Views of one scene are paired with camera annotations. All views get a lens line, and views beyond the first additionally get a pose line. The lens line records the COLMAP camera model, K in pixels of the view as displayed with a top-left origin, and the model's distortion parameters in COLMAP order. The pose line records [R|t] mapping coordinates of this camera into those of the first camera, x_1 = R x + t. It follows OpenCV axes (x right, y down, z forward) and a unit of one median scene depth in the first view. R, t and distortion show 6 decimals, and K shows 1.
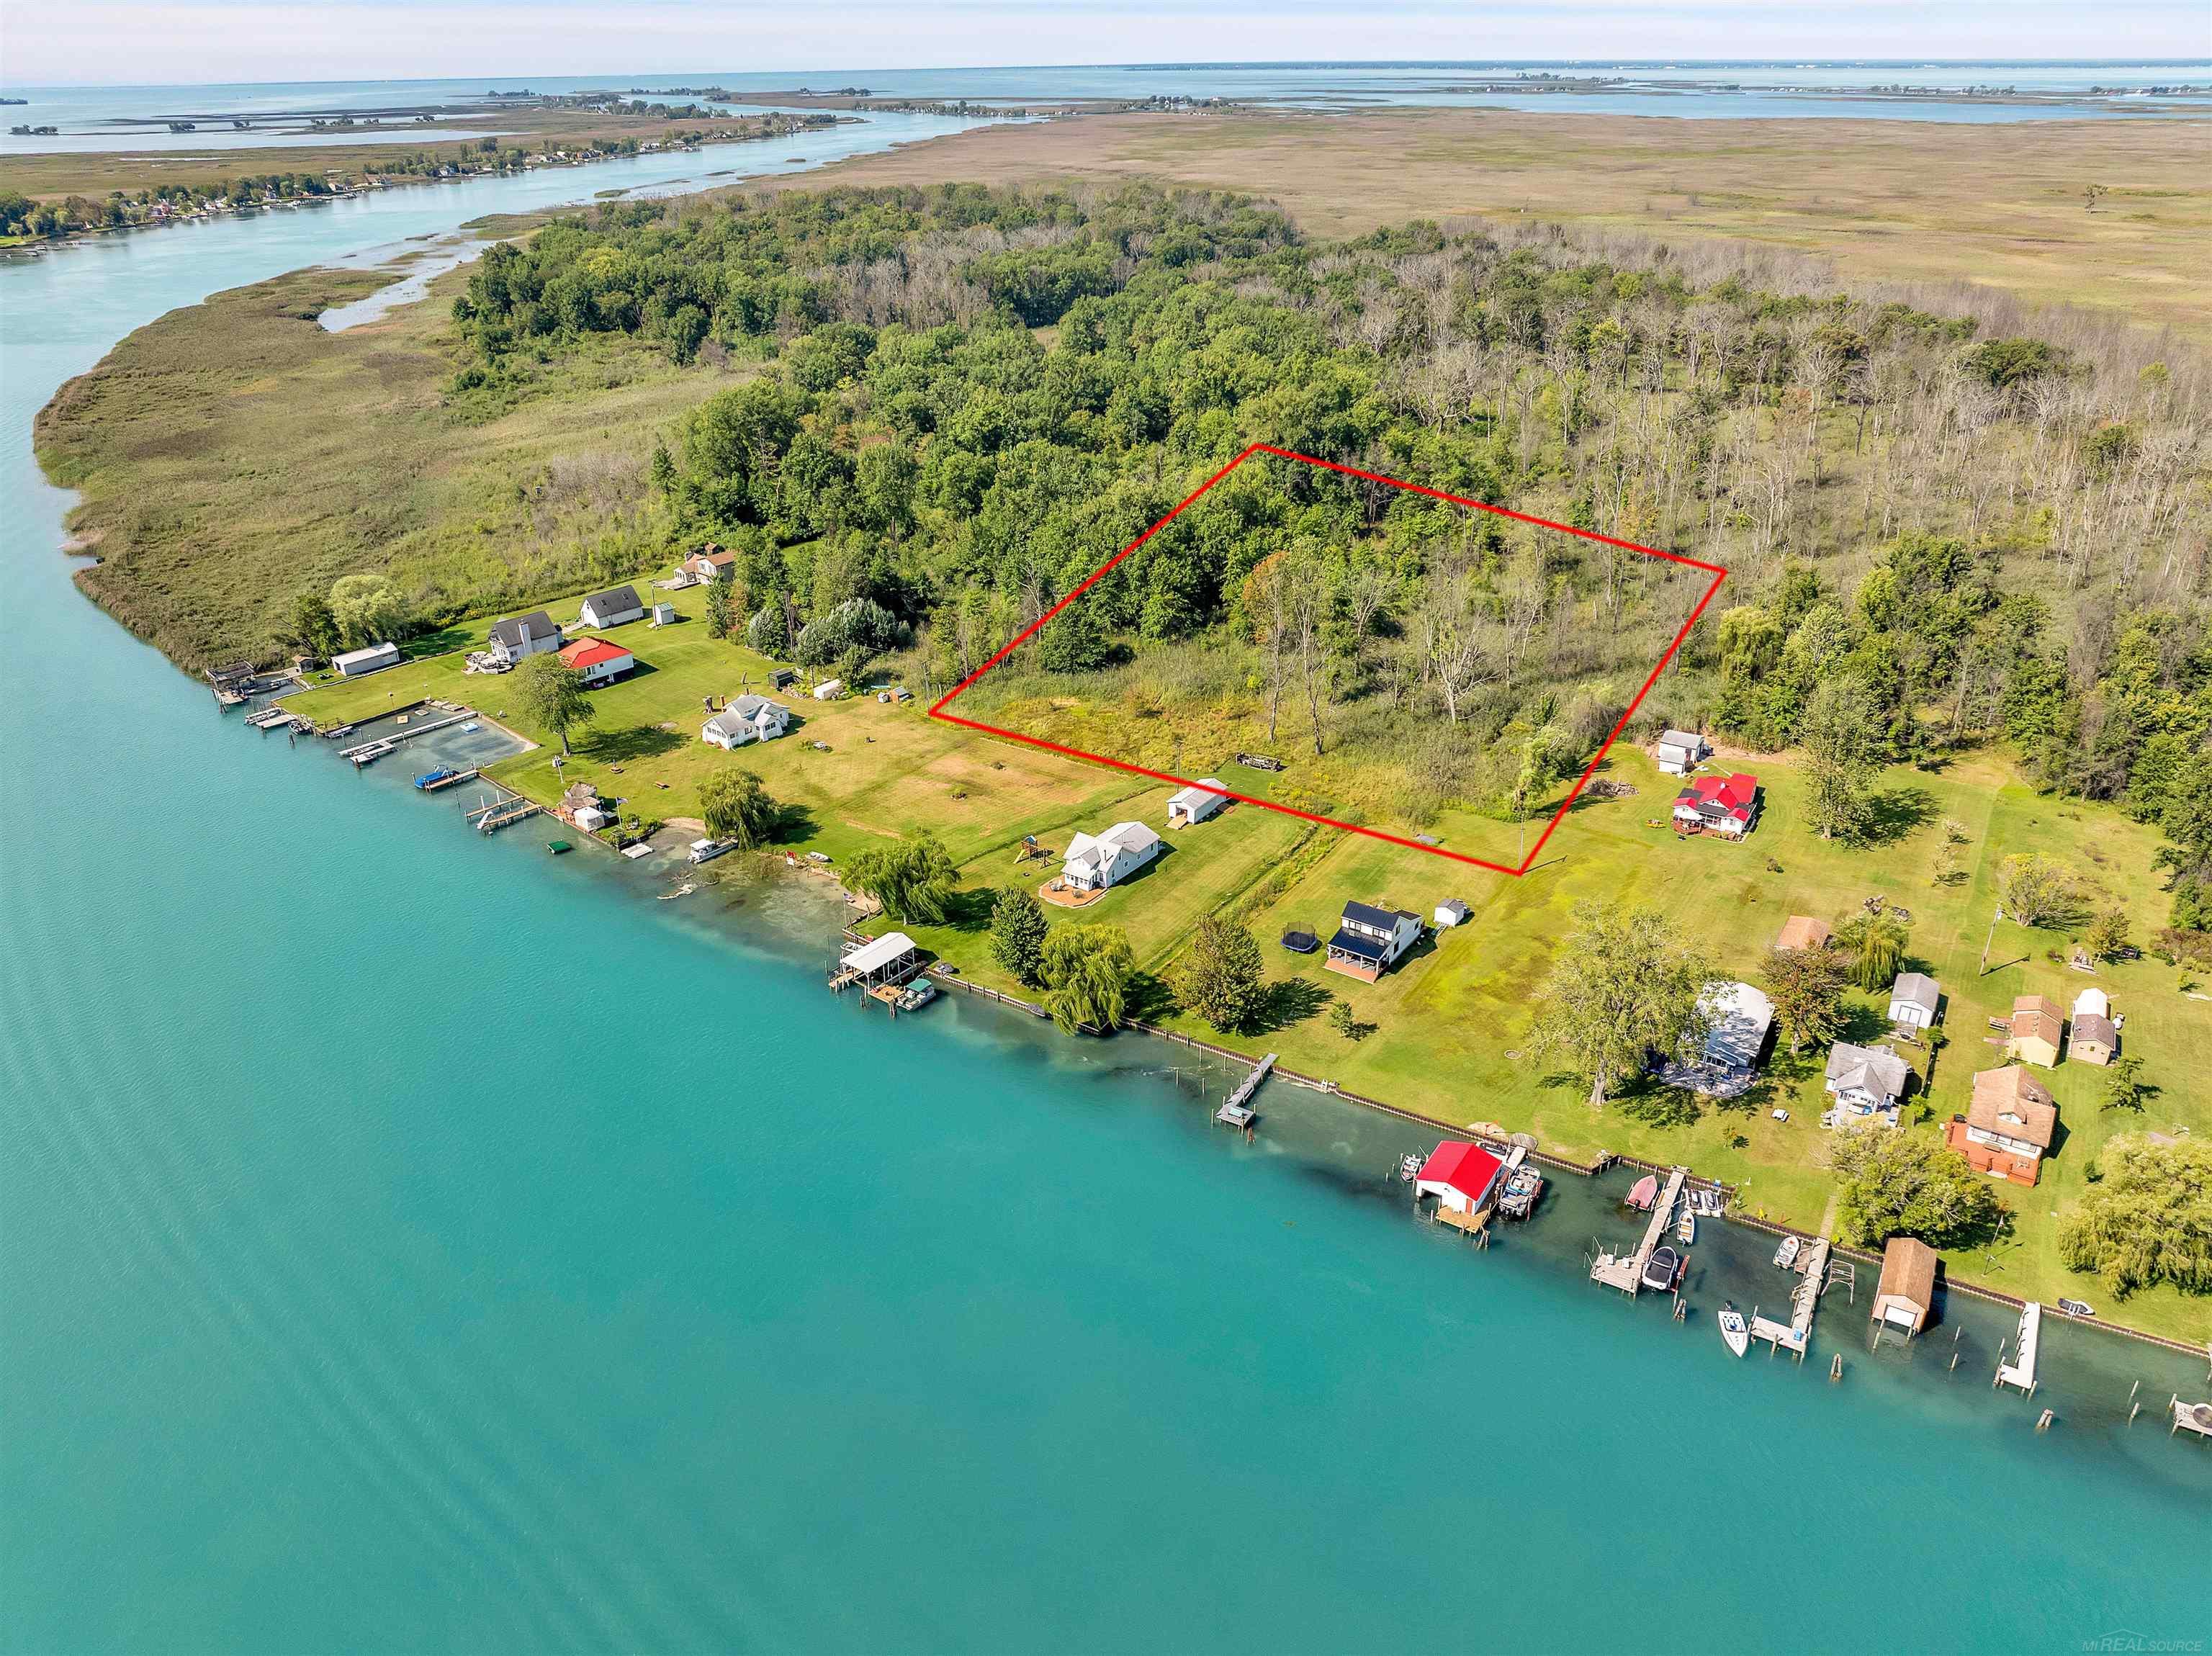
lens RADIAL K [[1558.6, 0, 1106.0], [0, 1558.6, 828.0], [0, 0, 1]] dist [-0.075774, 0.052462]
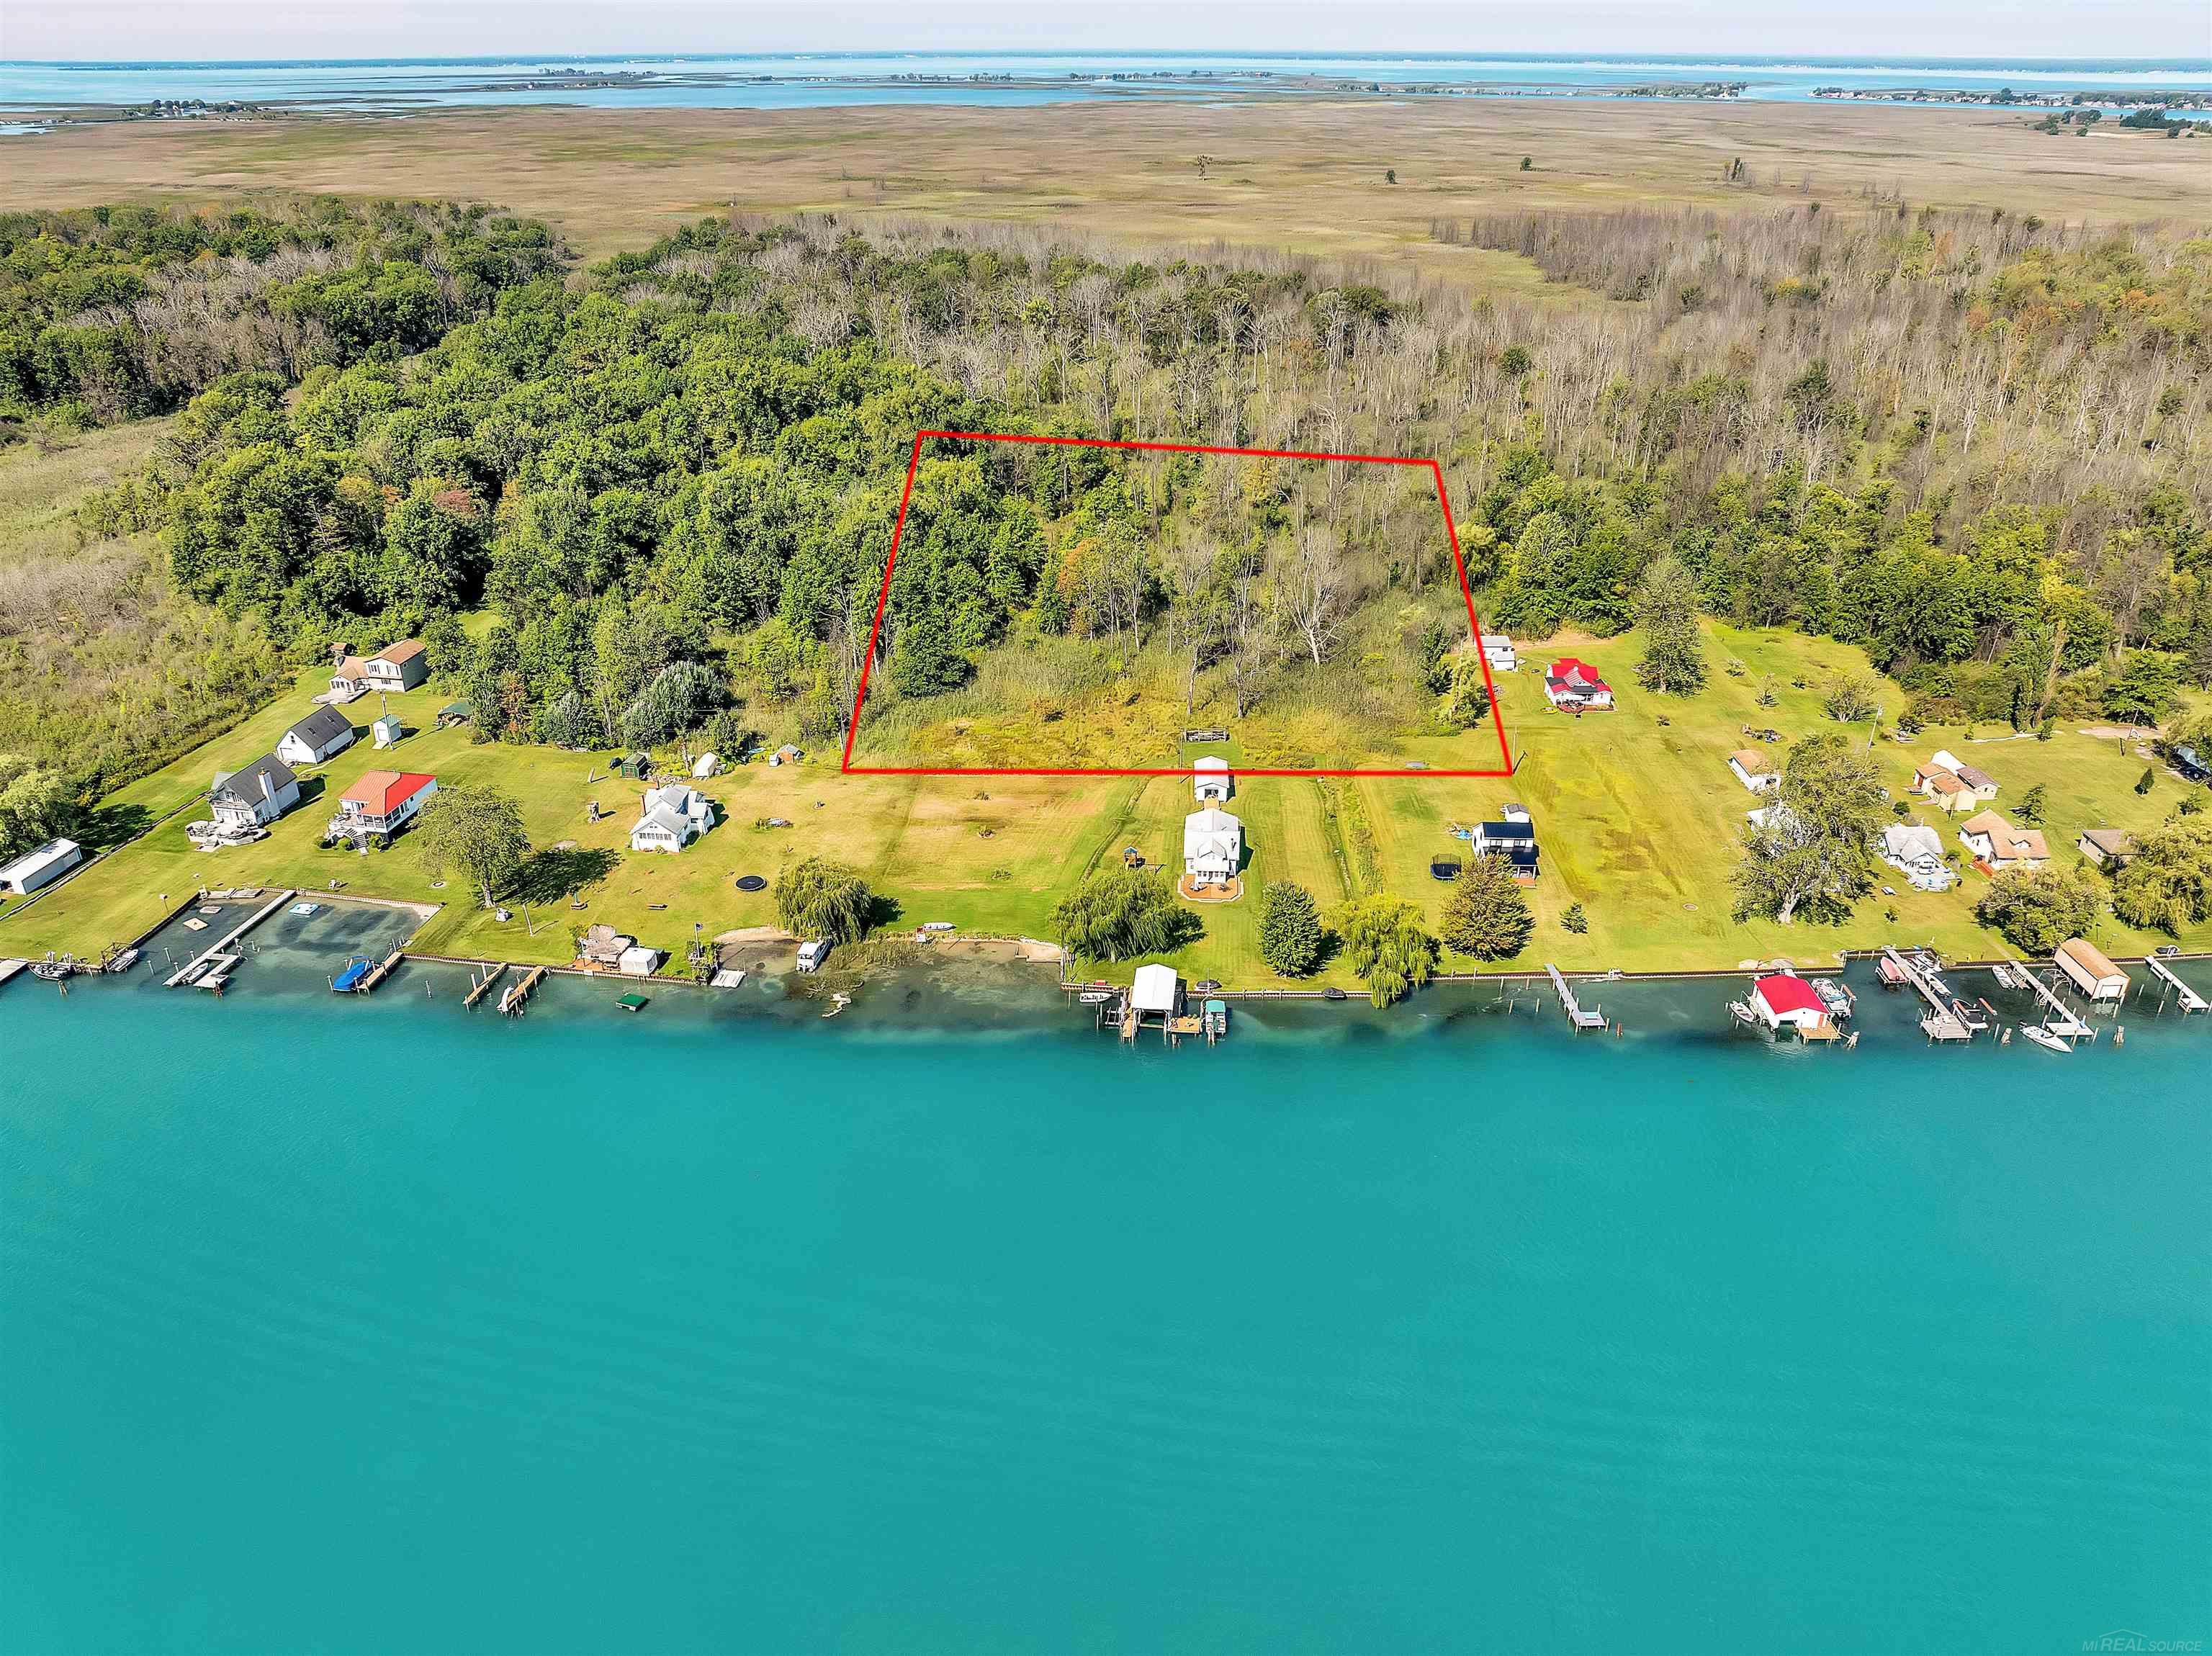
lens RADIAL K [[1558.6, 0, 1106.0], [0, 1558.6, 828.0], [0, 0, 1]] dist [-0.075774, 0.052462]
pose [[0.841061, -0.235845, 0.486819, -0.376136], [0.234374, 0.969971, 0.064993, -0.051929], [-0.487529, 0.059434, 0.871081, 0.108825]]
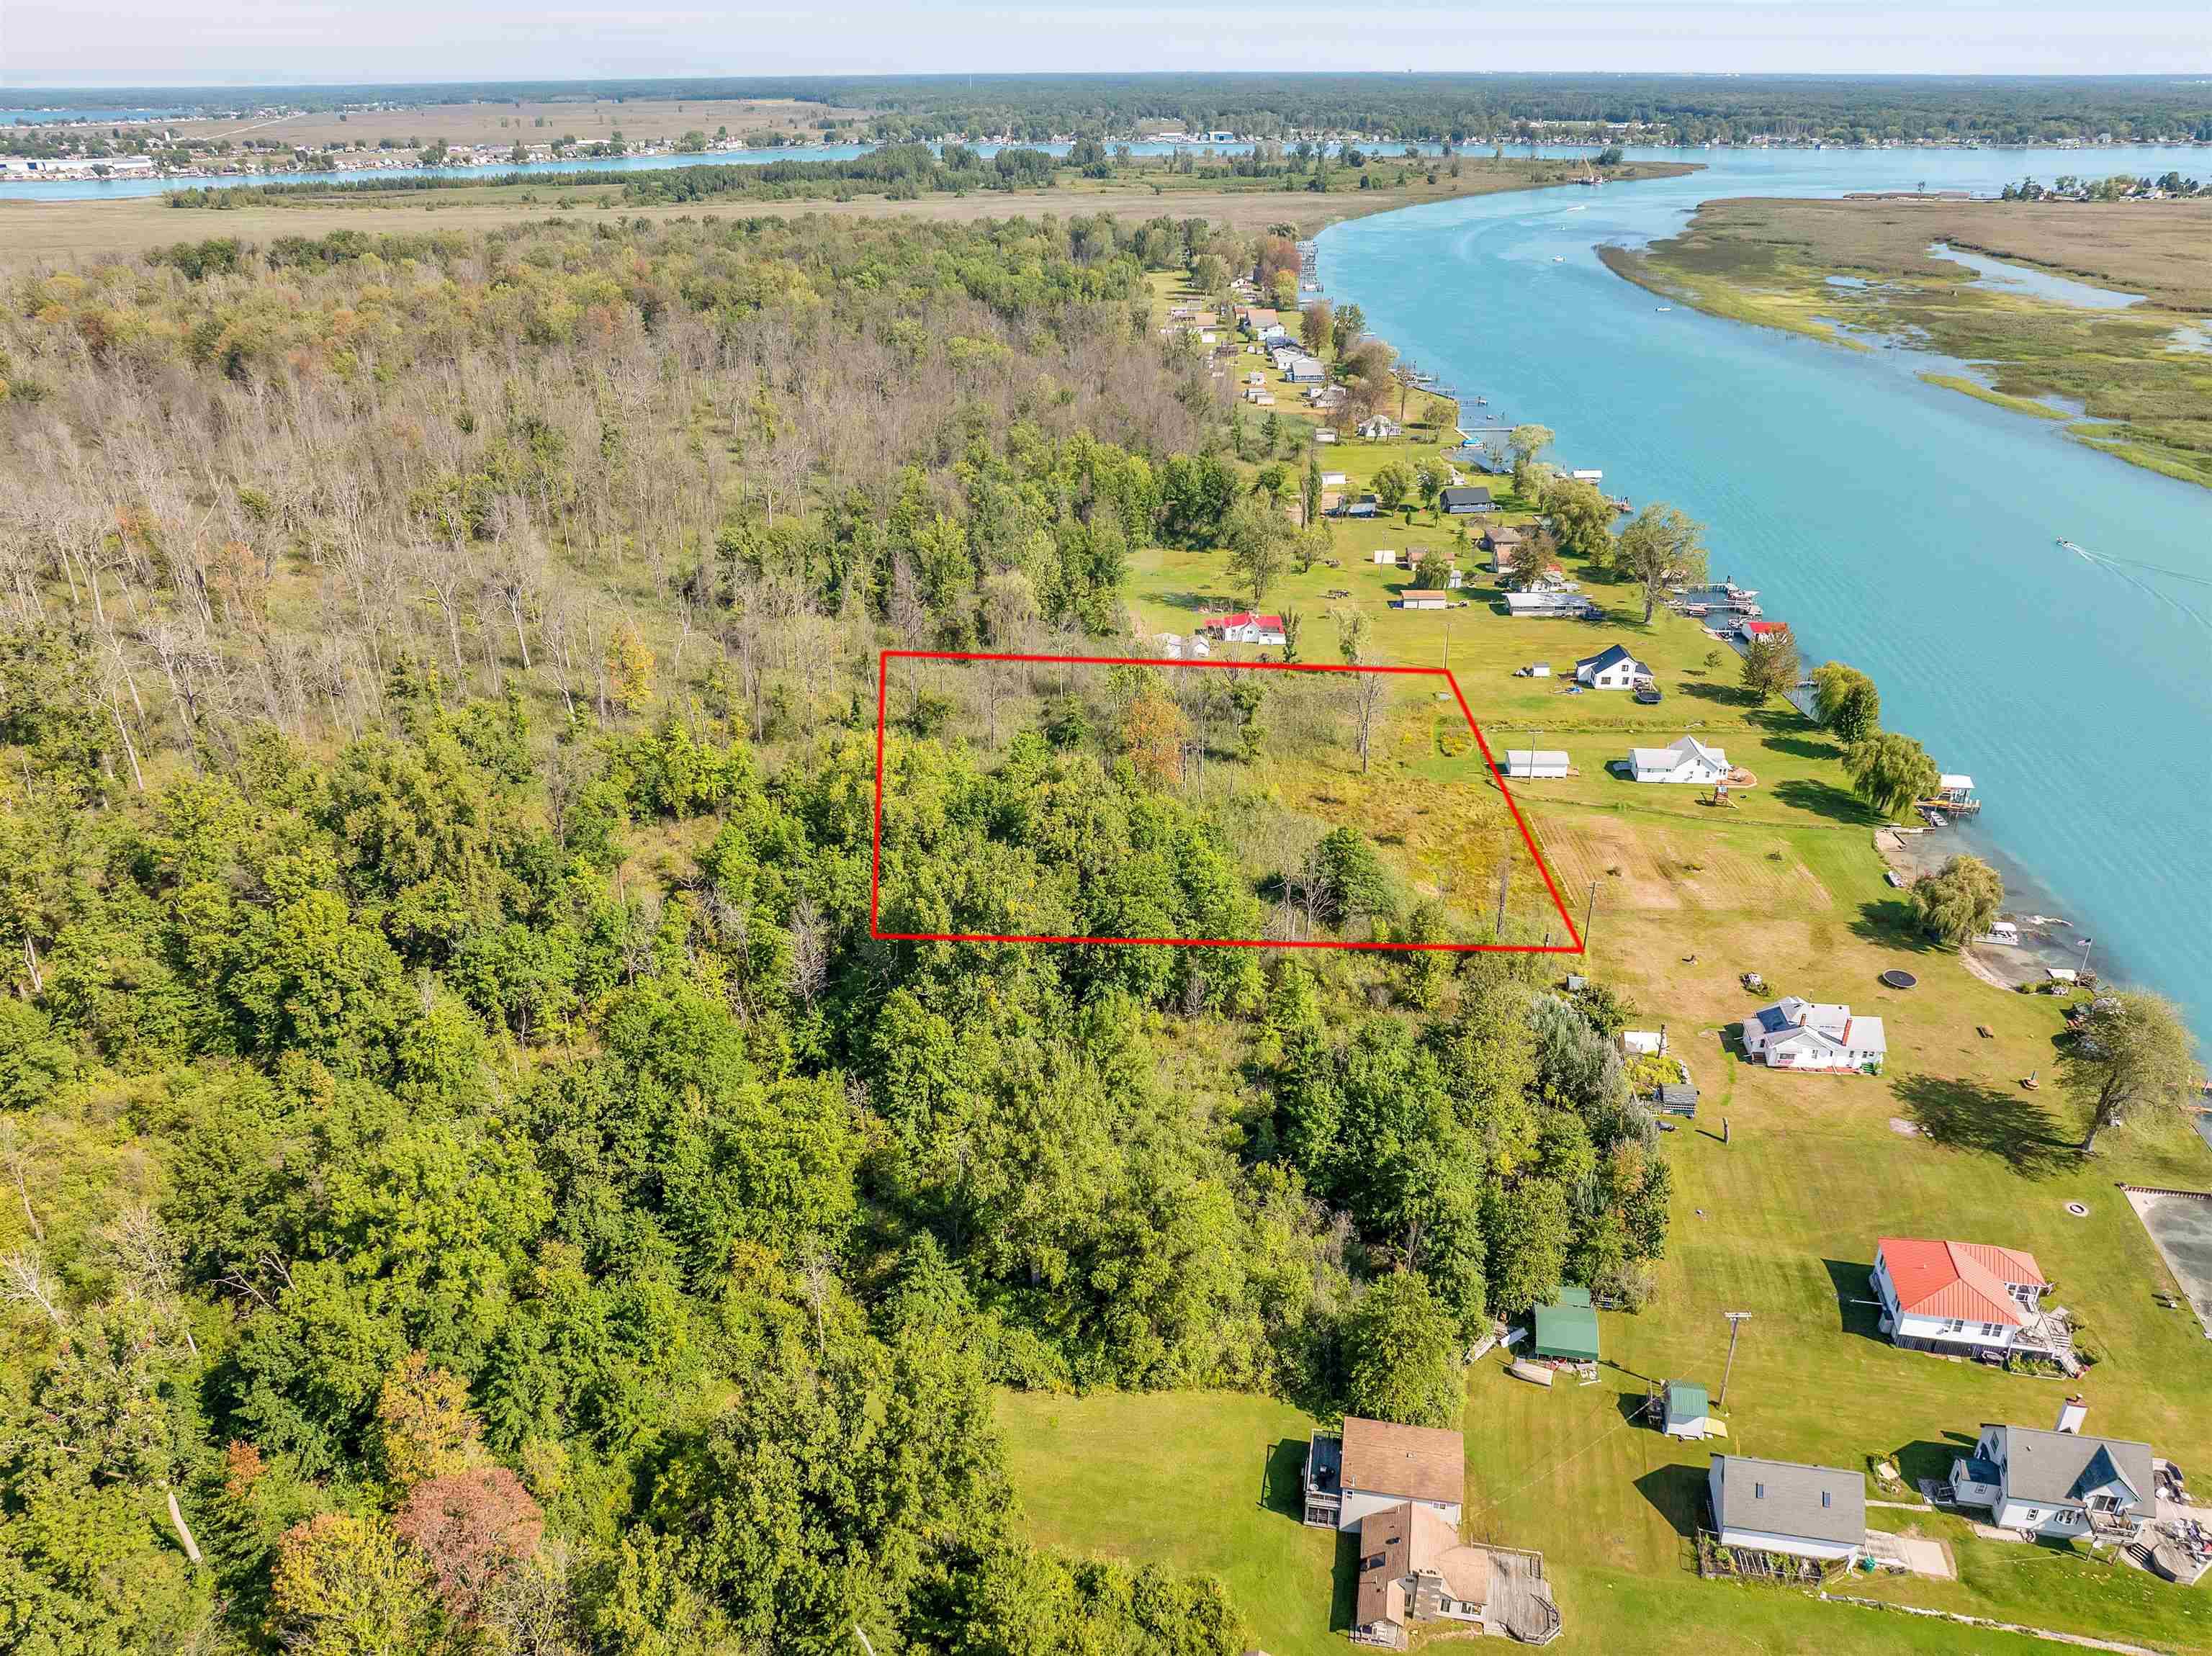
lens RADIAL K [[1540.0, 0, 1107.7], [0, 1540.0, 863.8], [0, 0, 1]] dist [-0.066063, 0.041542]
pose [[-0.531618, -0.380488, 0.756711, -0.459441], [0.391757, 0.681647, 0.617968, -0.558013], [-0.750939, 0.624970, -0.213317, 1.118578]]
